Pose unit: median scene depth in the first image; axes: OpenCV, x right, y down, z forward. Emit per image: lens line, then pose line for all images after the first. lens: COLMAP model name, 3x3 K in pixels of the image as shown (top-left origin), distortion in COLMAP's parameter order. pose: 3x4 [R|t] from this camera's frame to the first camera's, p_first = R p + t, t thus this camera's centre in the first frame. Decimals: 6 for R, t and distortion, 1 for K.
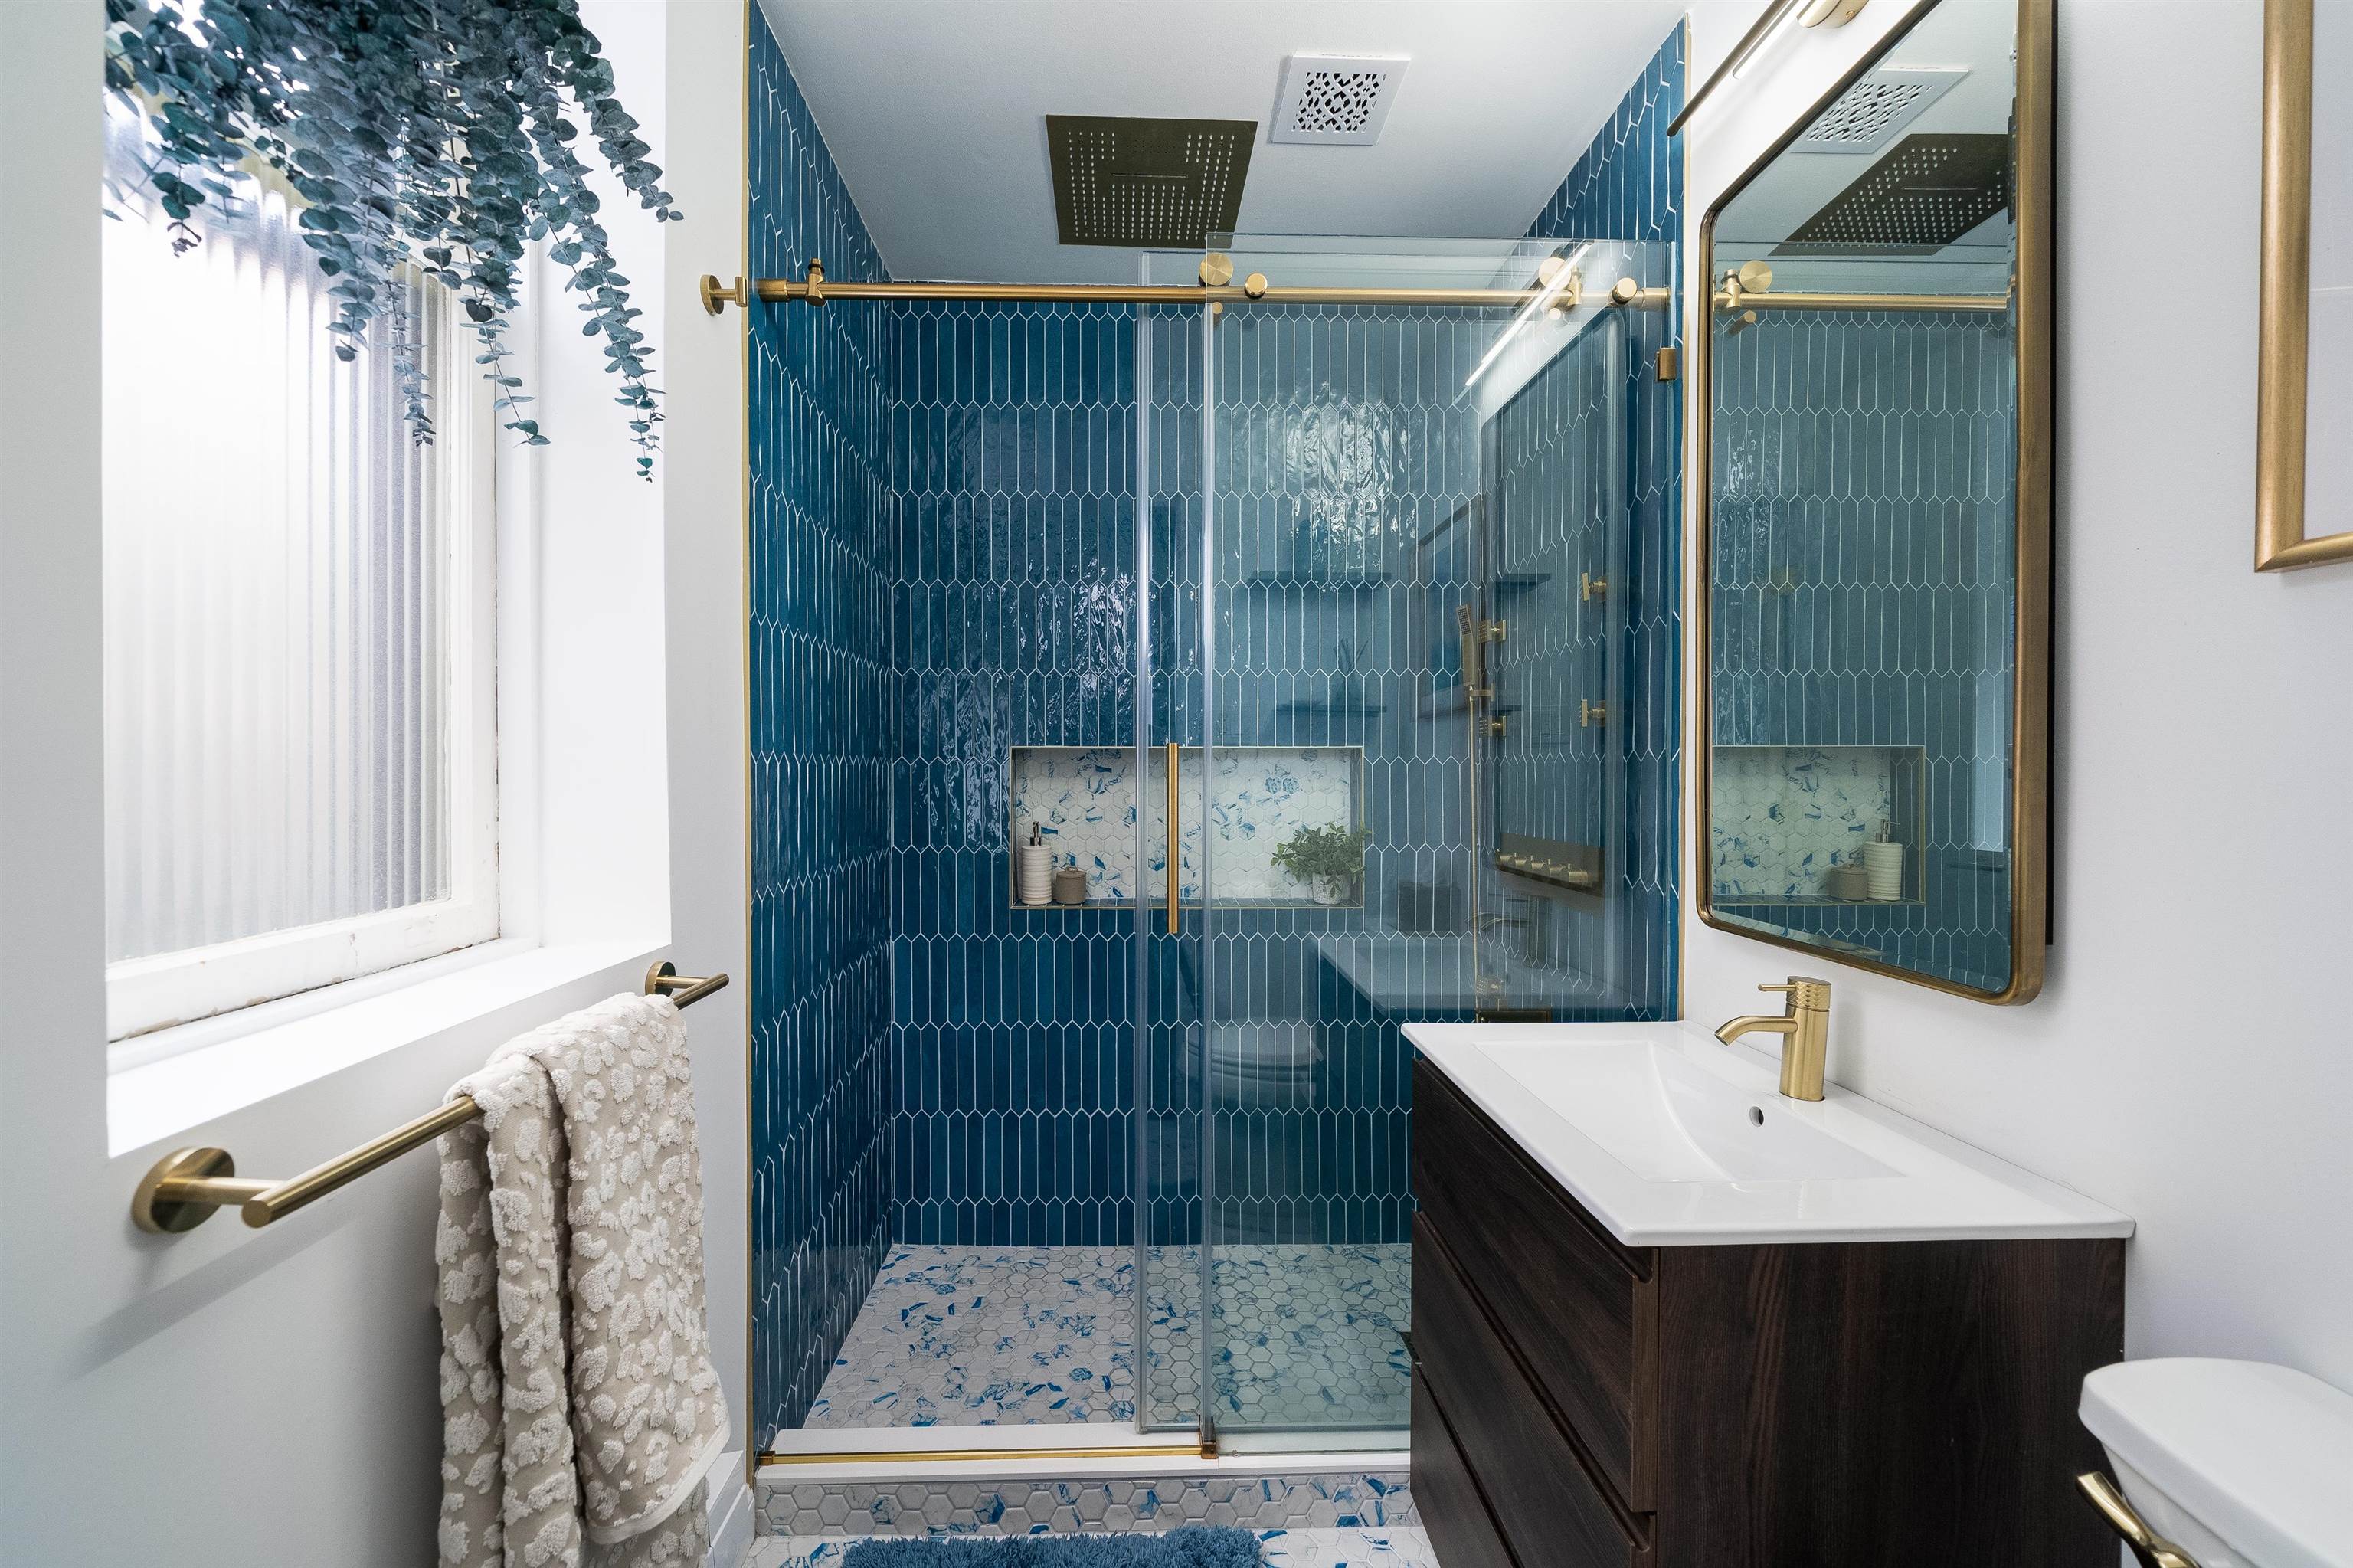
lens RADIAL K [[880.6, 0, 1166.2], [0, 880.6, 768.5], [0, 0, 1]] dist [-0.000595, -0.000404]
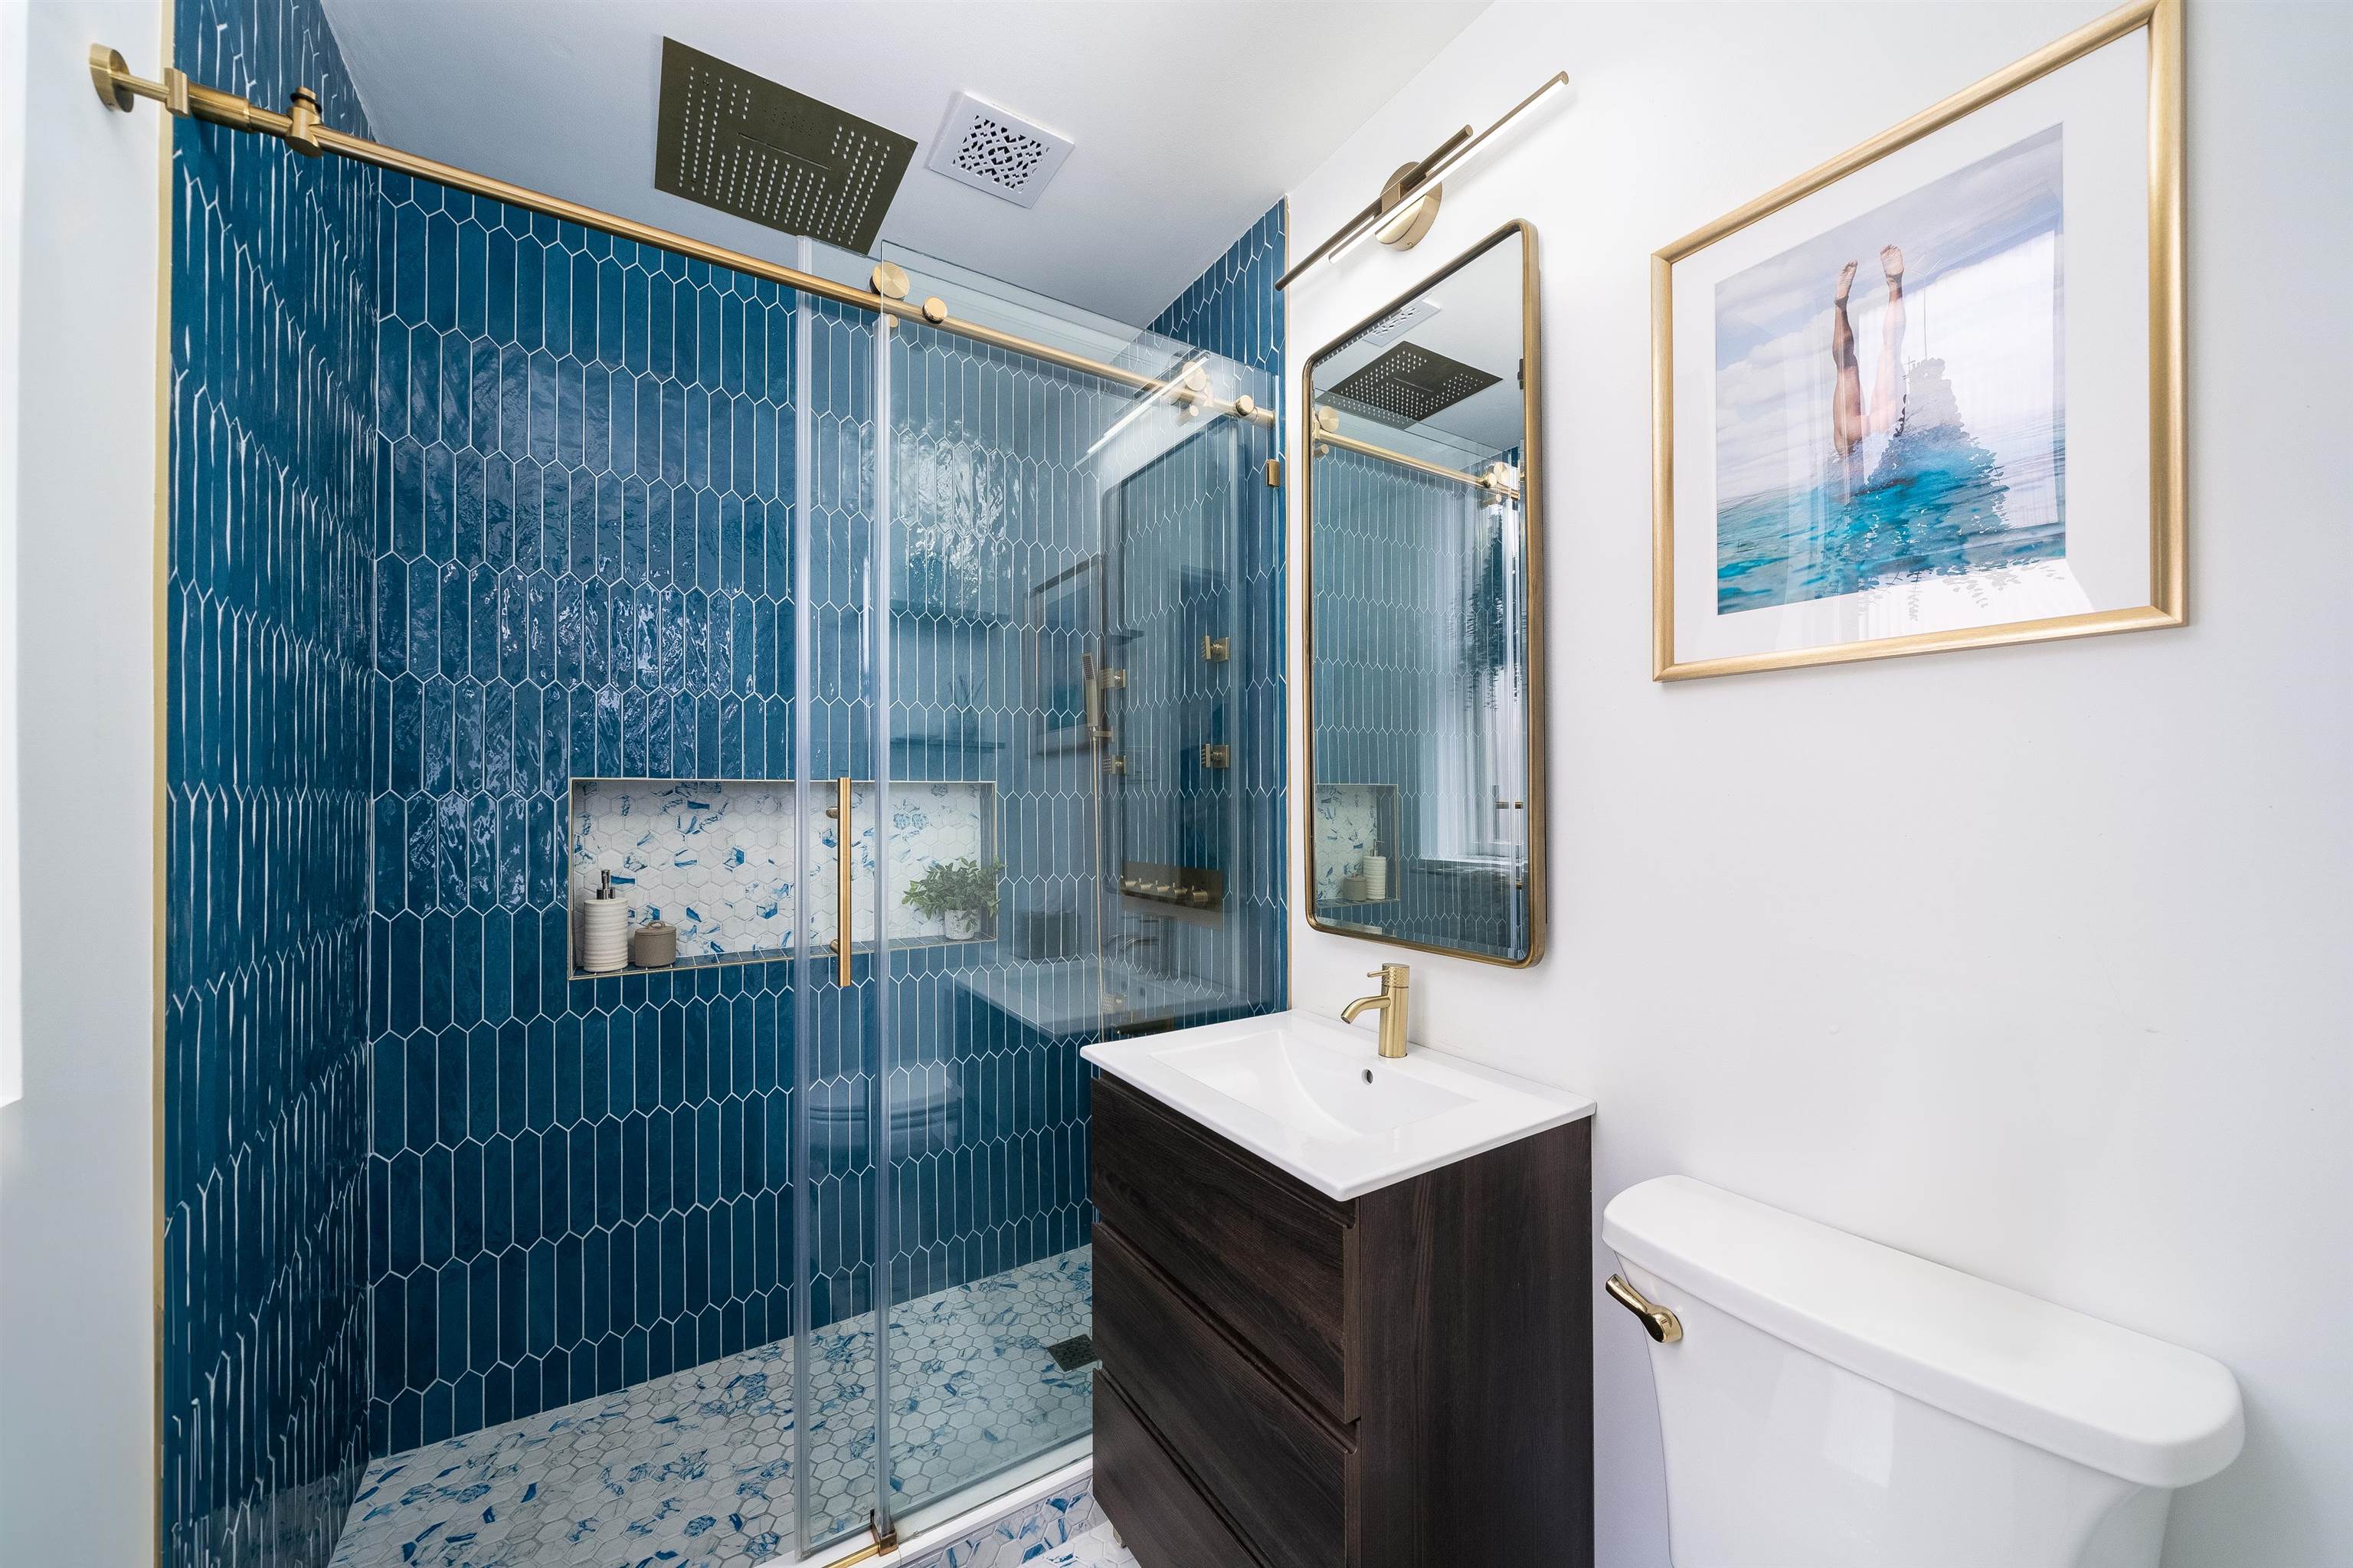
lens RADIAL K [[853.6, 0, 1176.5], [0, 853.6, 784.0], [0, 0, 1]] dist [-0.000678, -0.000481]
pose [[0.854090, 0.007093, 0.520078, -0.126728], [0.003201, 0.999816, -0.018893, -0.003493], [-0.520116, 0.017801, 0.853910, 0.050047]]
